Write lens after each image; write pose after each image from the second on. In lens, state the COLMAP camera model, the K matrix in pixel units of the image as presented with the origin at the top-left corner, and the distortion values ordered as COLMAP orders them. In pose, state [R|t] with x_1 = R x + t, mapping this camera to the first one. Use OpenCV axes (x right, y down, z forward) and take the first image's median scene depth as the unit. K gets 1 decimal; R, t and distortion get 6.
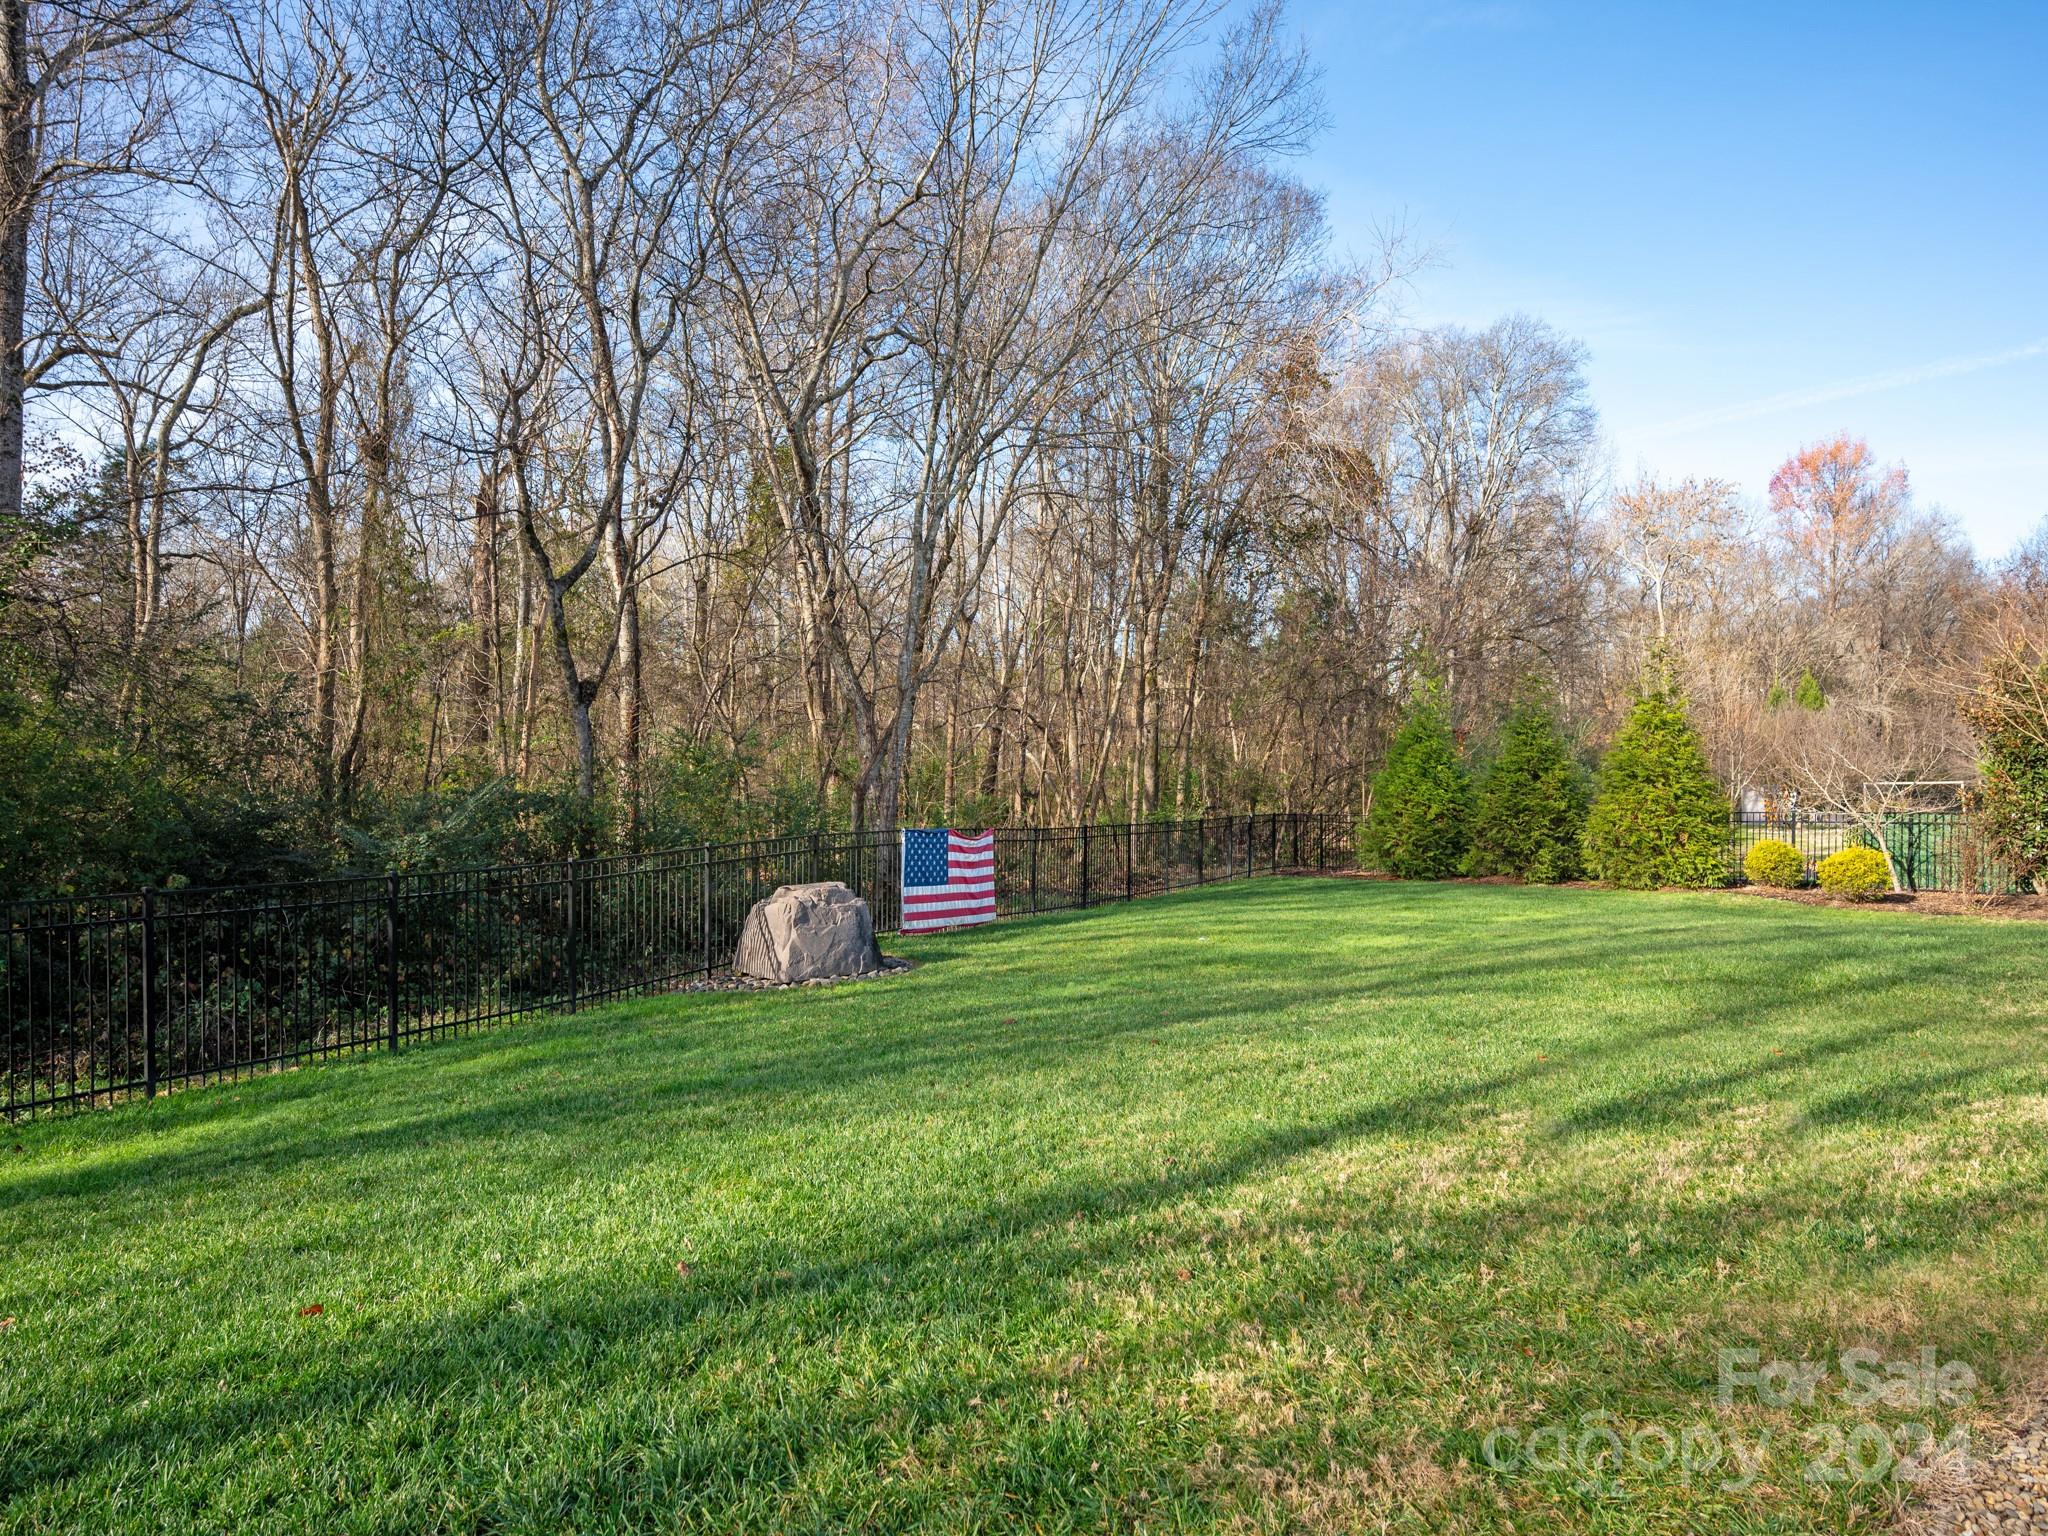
lens RADIAL K [[1072.7, 0, 1020.3], [0, 1072.7, 770.6], [0, 0, 1]] dist [0.002045, -0.000574]
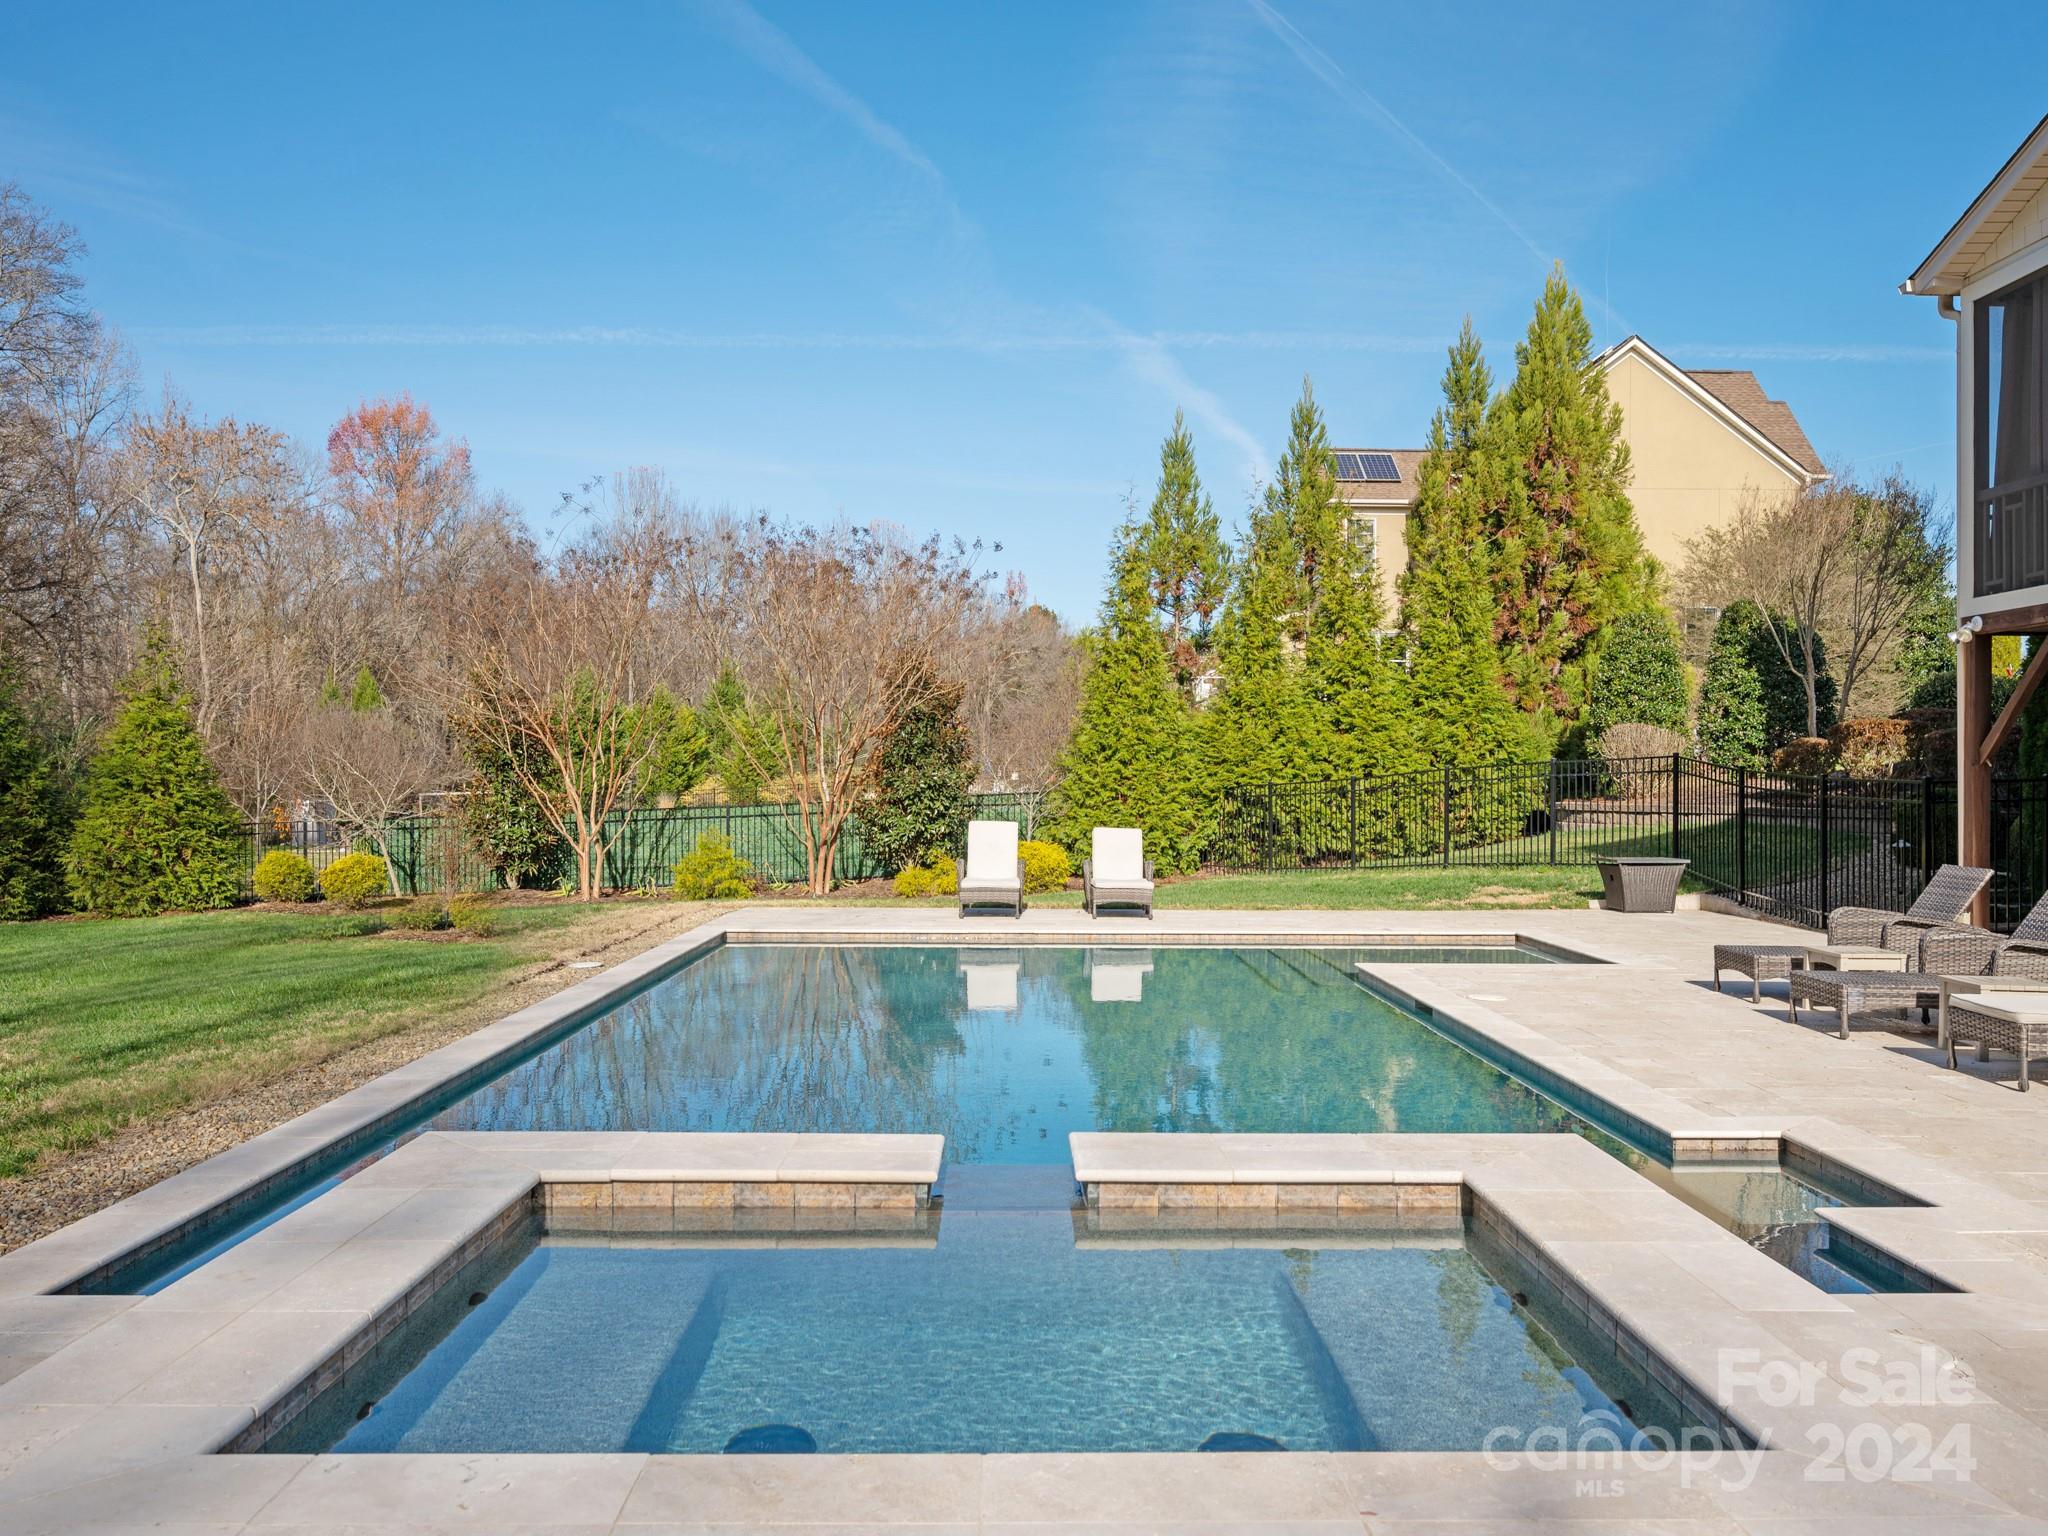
lens RADIAL K [[1553.6, 0, 1021.6], [0, 1553.6, 777.9], [0, 0, 1]] dist [0.001151, 0.003056]
pose [[0.539057, -0.009667, 0.842214, -0.083950], [0.016057, 0.999870, 0.001200, 0.009322], [-0.842116, 0.012876, 0.539142, -0.257984]]
